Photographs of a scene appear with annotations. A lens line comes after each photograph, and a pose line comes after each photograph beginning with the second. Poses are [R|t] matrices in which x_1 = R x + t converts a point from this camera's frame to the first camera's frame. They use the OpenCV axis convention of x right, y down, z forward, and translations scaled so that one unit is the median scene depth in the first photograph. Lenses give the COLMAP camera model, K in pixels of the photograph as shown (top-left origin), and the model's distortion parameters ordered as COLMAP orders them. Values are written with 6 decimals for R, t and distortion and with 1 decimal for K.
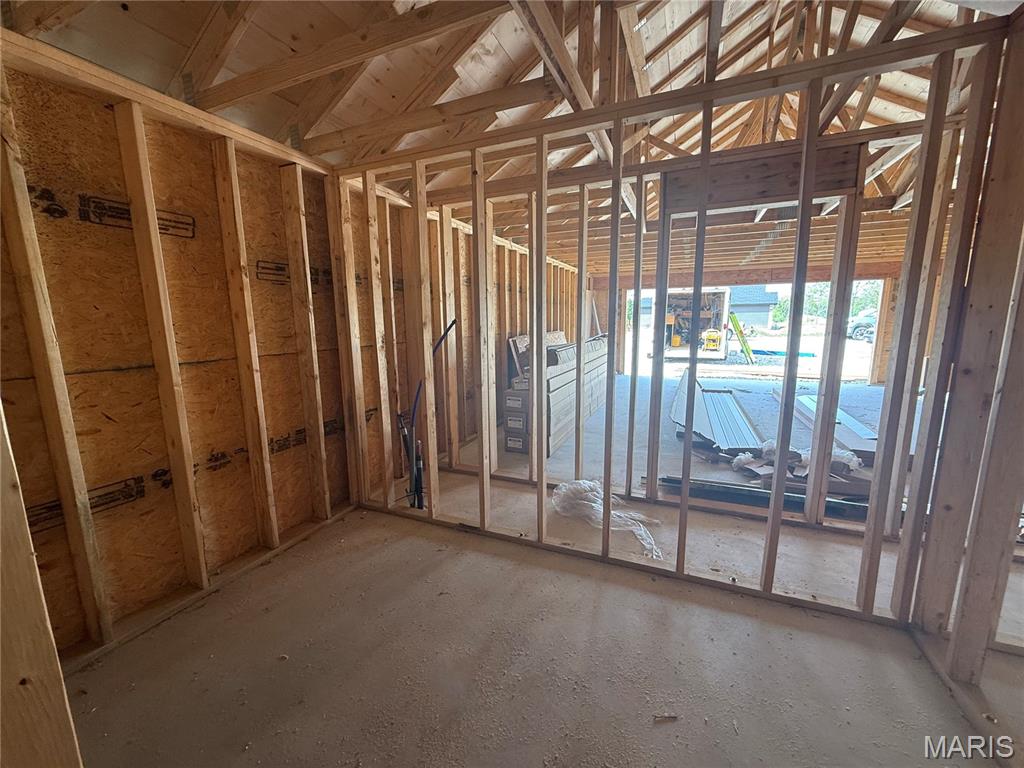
lens RADIAL K [[408.3, 0, 507.2], [0, 408.3, 383.9], [0, 0, 1]] dist [0.000125, 0.000109]
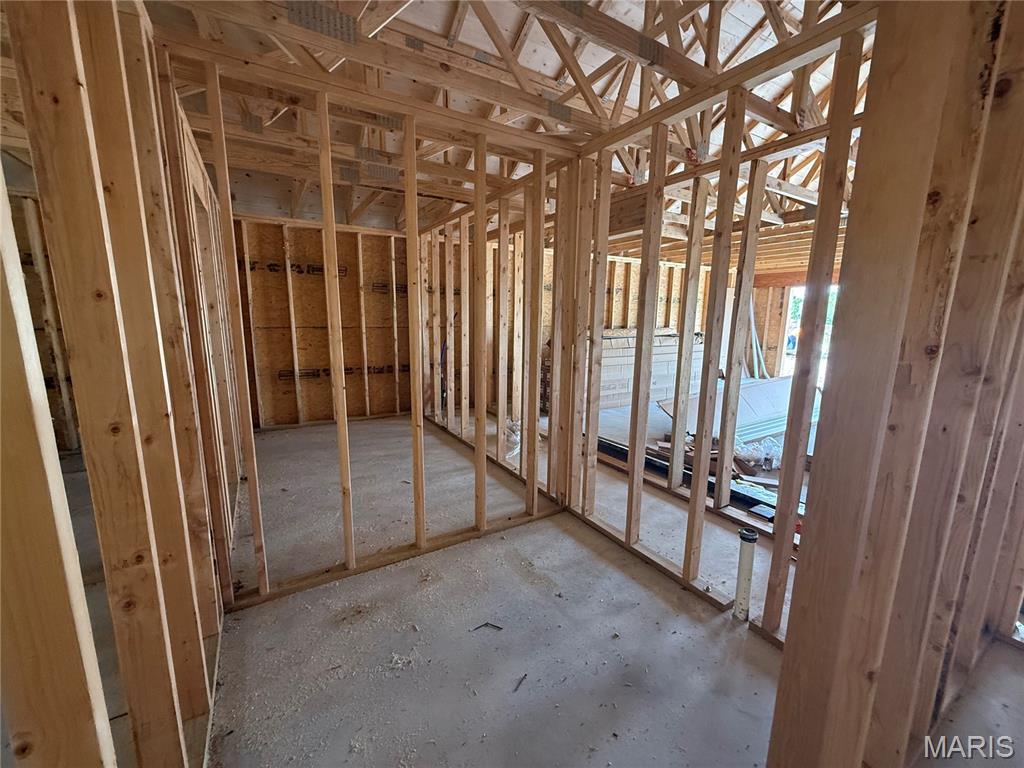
lens RADIAL K [[408.3, 0, 507.2], [0, 408.3, 383.9], [0, 0, 1]] dist [0.000125, 0.000109]
pose [[0.812263, 0.123782, -0.570006, 1.359525], [-0.118355, 0.991871, 0.046737, 0.046979], [0.571157, 0.029501, 0.820310, -0.388274]]
